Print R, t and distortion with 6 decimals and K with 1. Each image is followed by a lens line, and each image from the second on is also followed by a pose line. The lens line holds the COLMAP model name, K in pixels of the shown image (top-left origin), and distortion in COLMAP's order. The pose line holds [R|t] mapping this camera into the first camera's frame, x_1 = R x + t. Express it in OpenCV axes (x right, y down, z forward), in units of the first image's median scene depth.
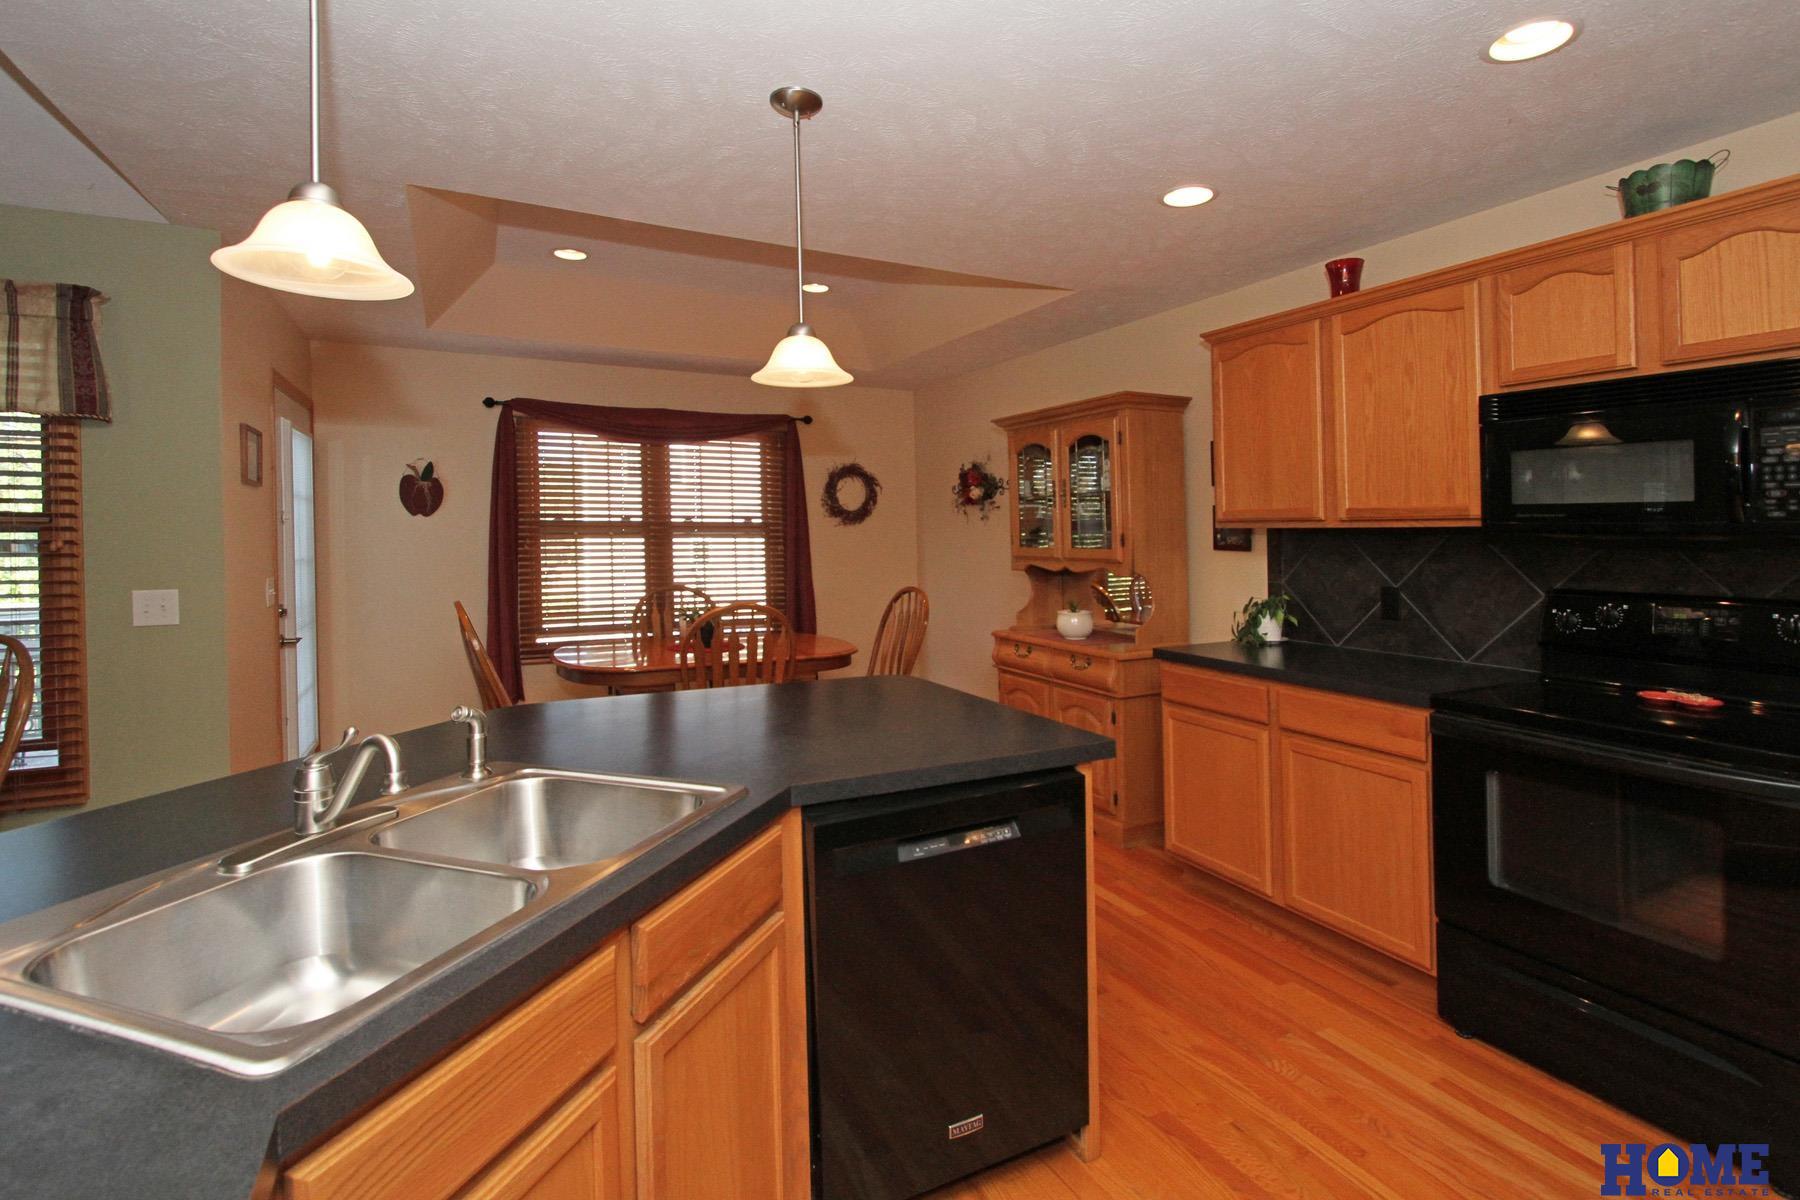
lens RADIAL K [[864.8, 0, 871.9], [0, 864.8, 519.6], [0, 0, 1]] dist [-0.010929, 0.000039]
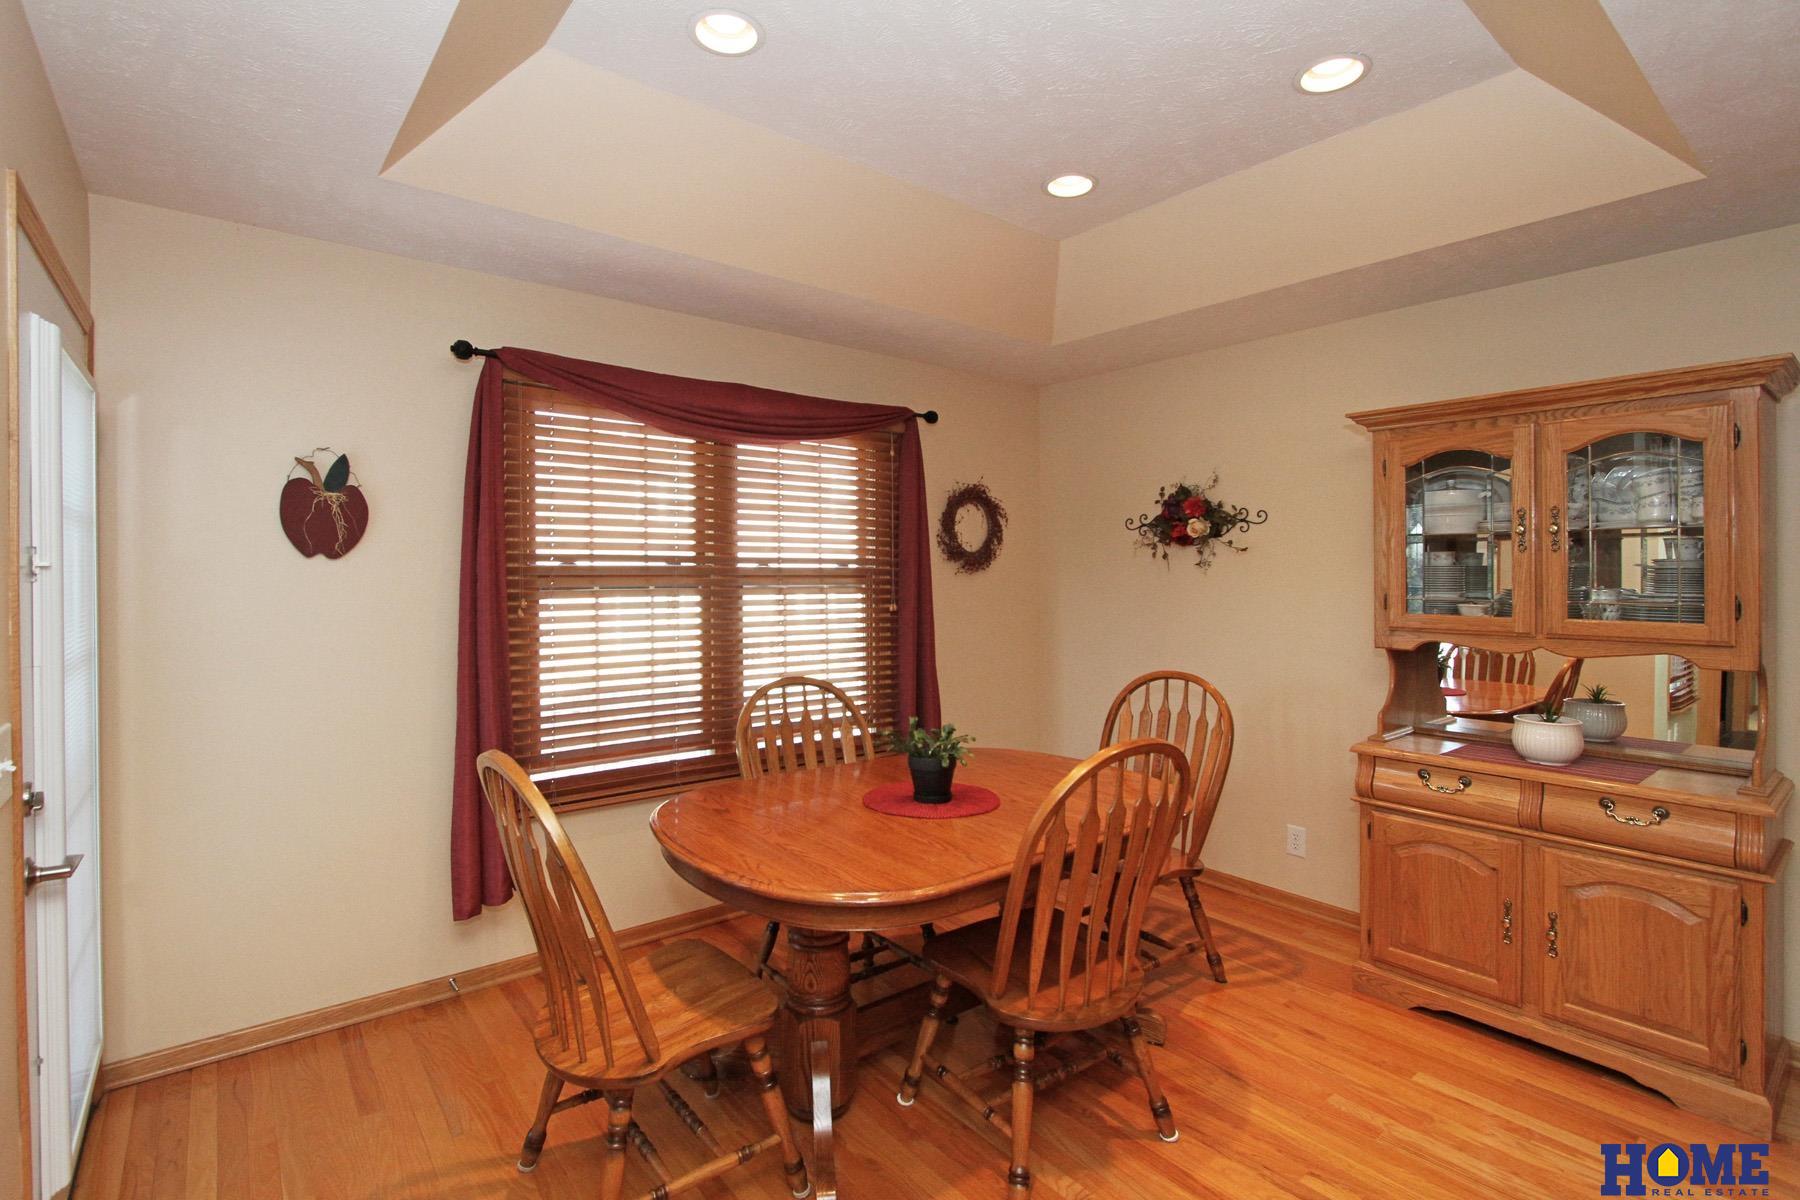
lens RADIAL K [[864.8, 0, 889.0], [0, 864.8, 557.9], [0, 0, 1]] dist [-0.010929, 0.000039]
pose [[0.974886, 0.005385, 0.222638, -0.268796], [-0.005450, 0.999985, -0.000322, -0.005243], [-0.222637, -0.000900, 0.974901, 0.365683]]
